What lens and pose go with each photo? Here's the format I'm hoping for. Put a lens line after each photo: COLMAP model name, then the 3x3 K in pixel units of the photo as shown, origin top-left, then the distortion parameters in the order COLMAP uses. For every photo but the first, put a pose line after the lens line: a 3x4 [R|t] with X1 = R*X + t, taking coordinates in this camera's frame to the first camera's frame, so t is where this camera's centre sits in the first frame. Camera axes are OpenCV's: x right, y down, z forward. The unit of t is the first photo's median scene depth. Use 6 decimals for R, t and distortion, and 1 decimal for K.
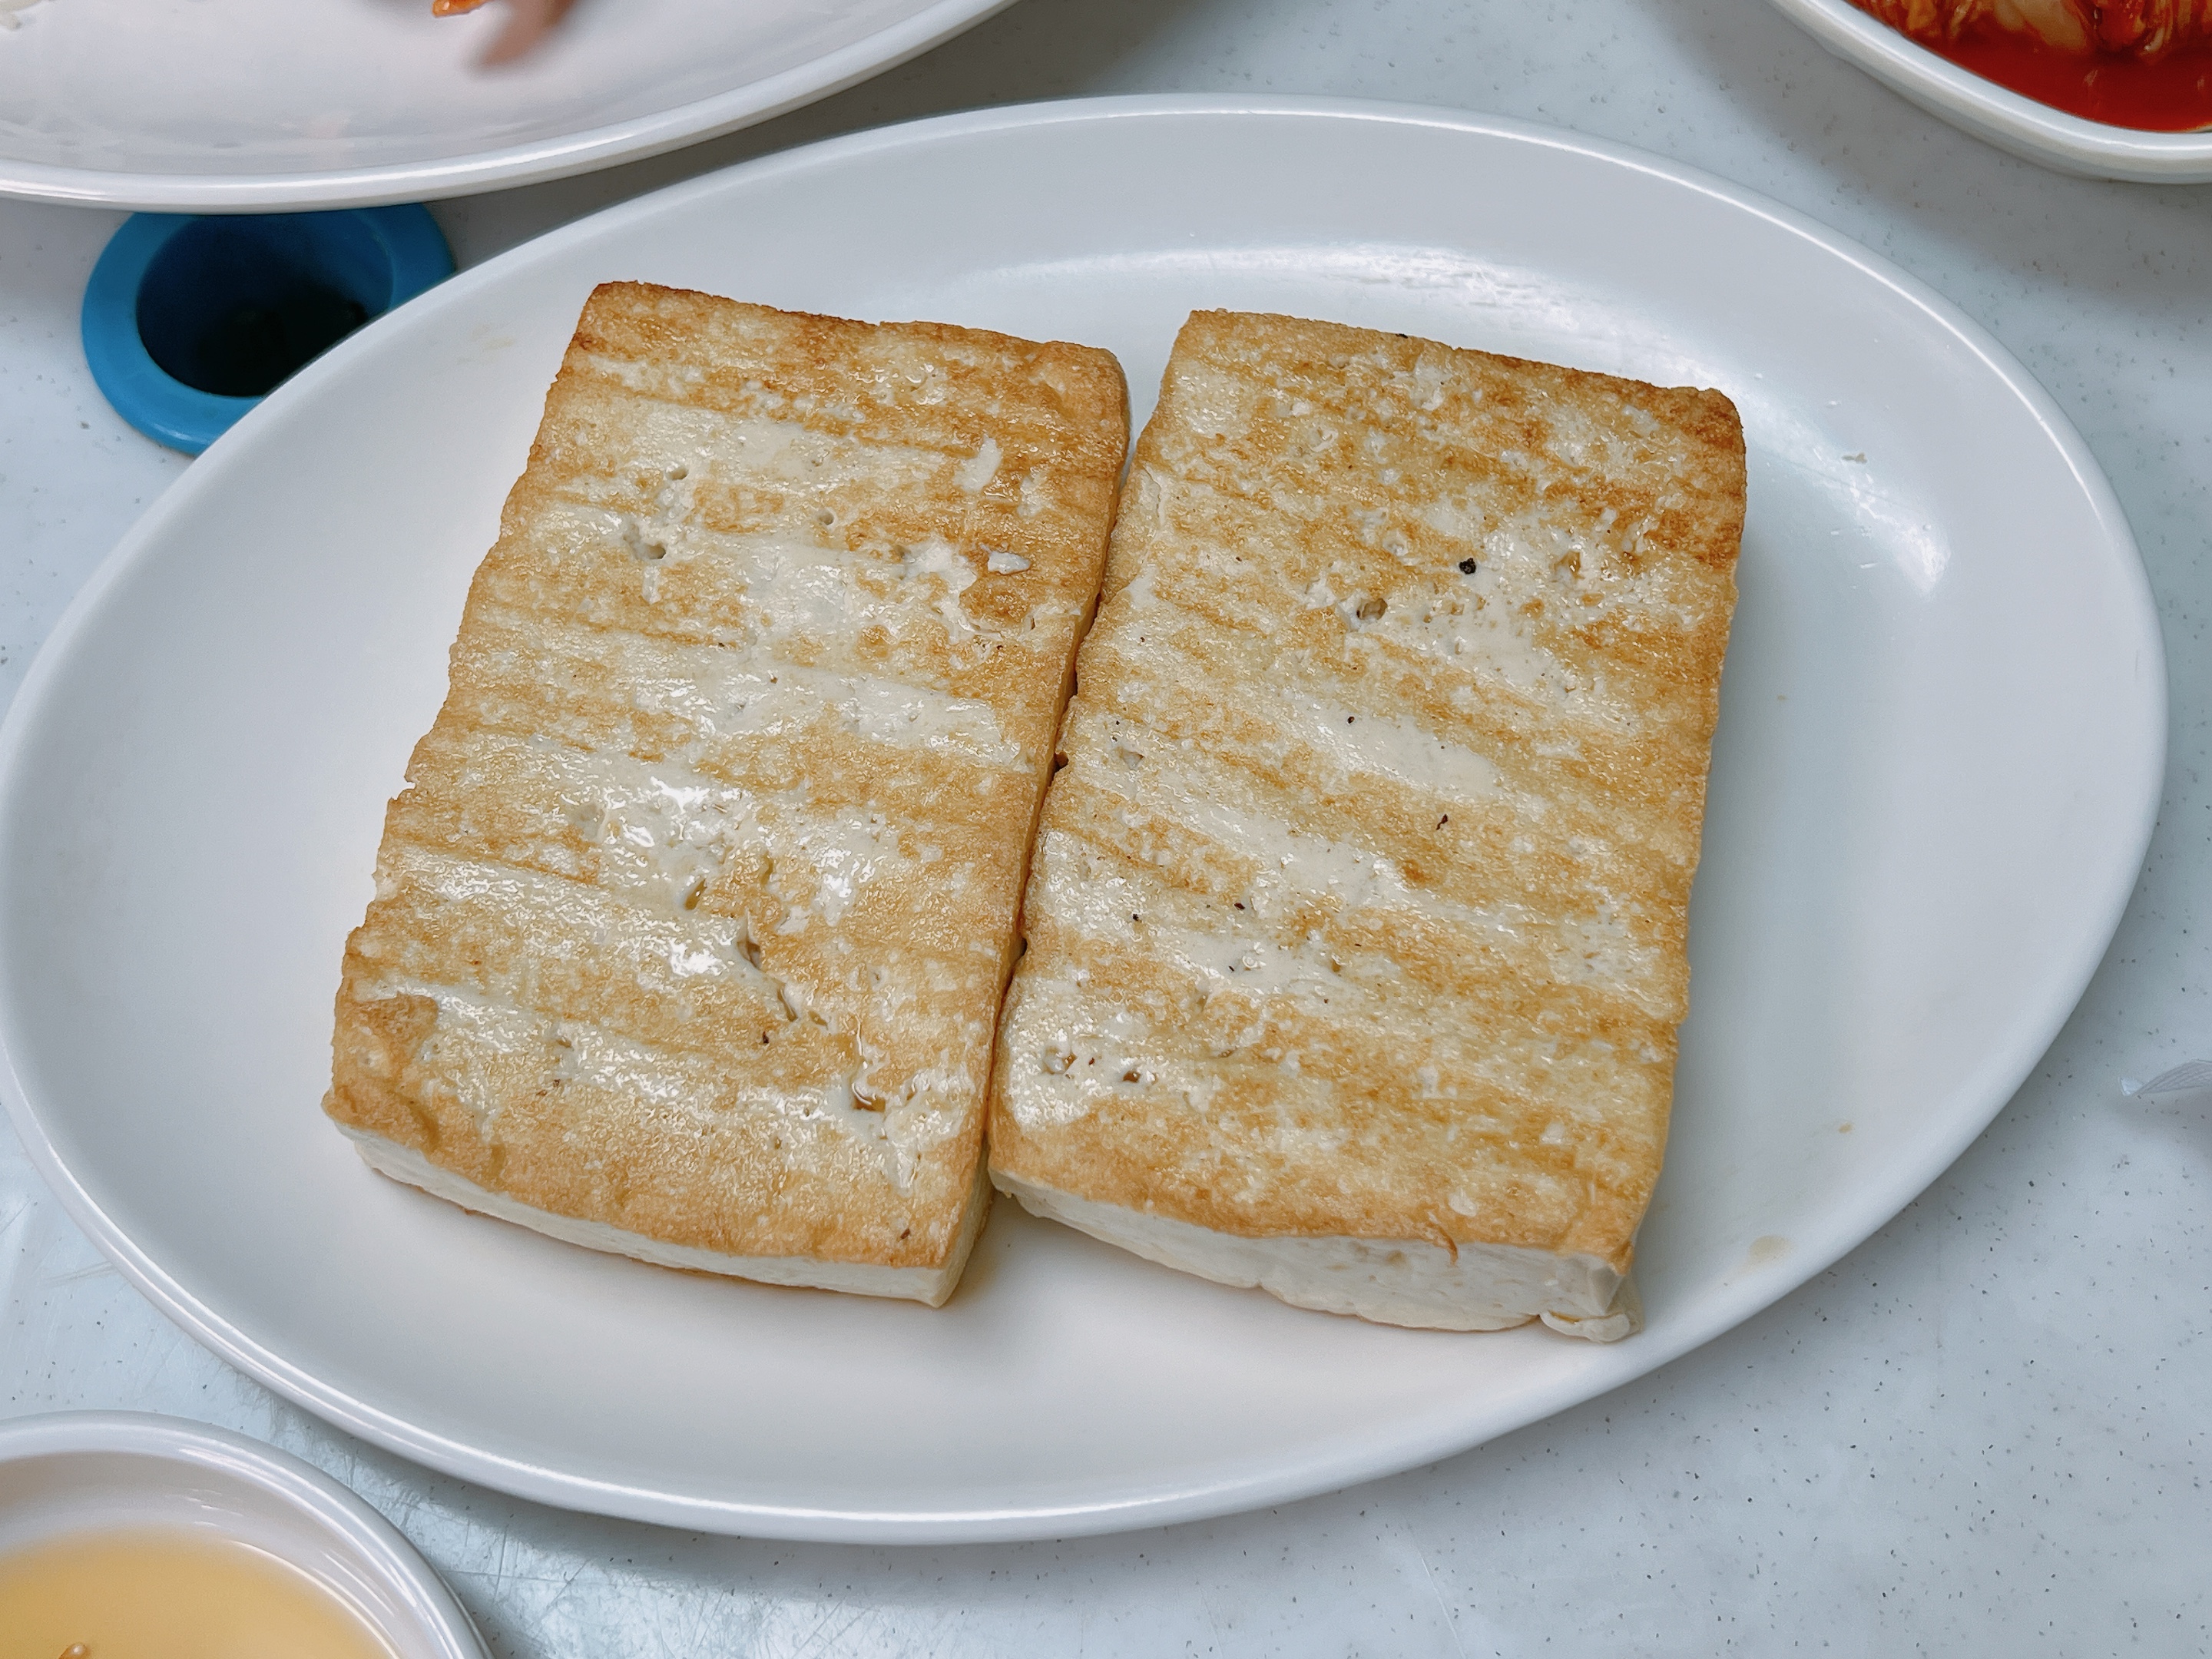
lens RADIAL K [[2526.8, 0, 1106.0], [0, 2526.8, 829.5], [0, 0, 1]] dist [0.189032, -0.711772]
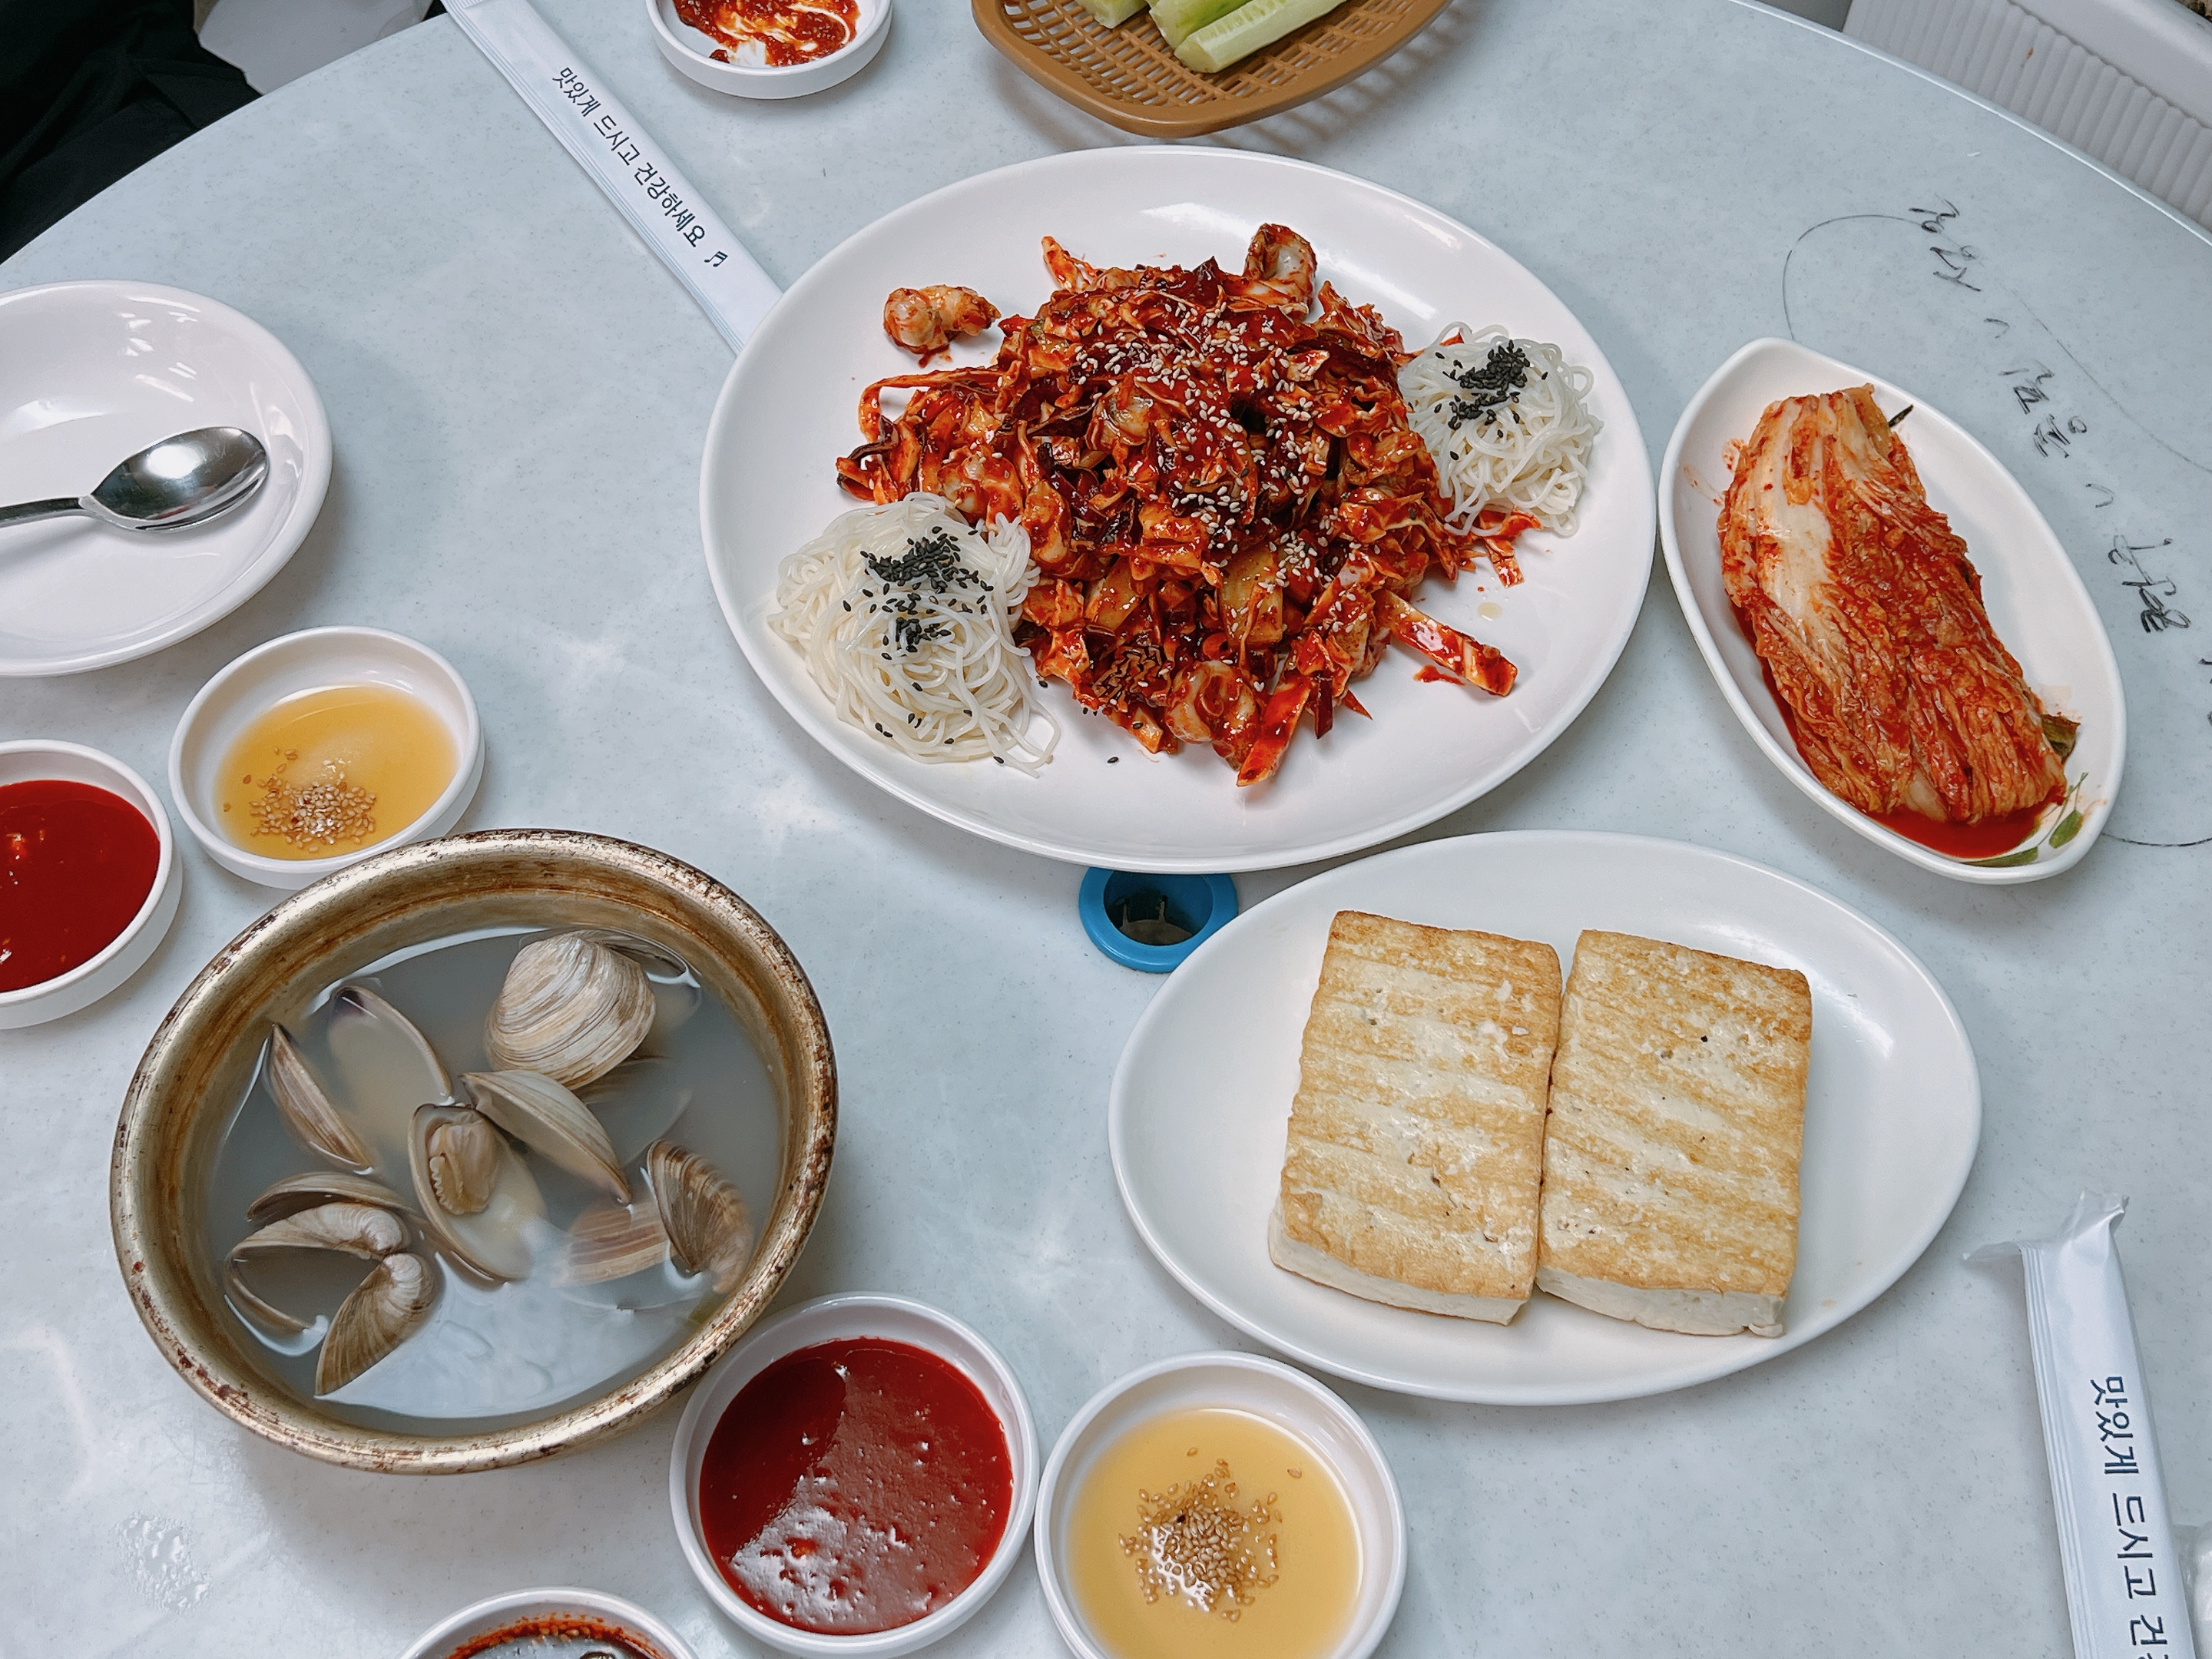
lens RADIAL K [[2376.4, 0, 1106.0], [0, 2376.4, 829.5], [0, 0, 1]] dist [0.158579, -0.822738]
pose [[0.999512, 0.029880, 0.009097, -0.489614], [-0.028065, 0.986986, -0.158336, 0.085974], [-0.013710, 0.158003, 0.987343, -1.400278]]
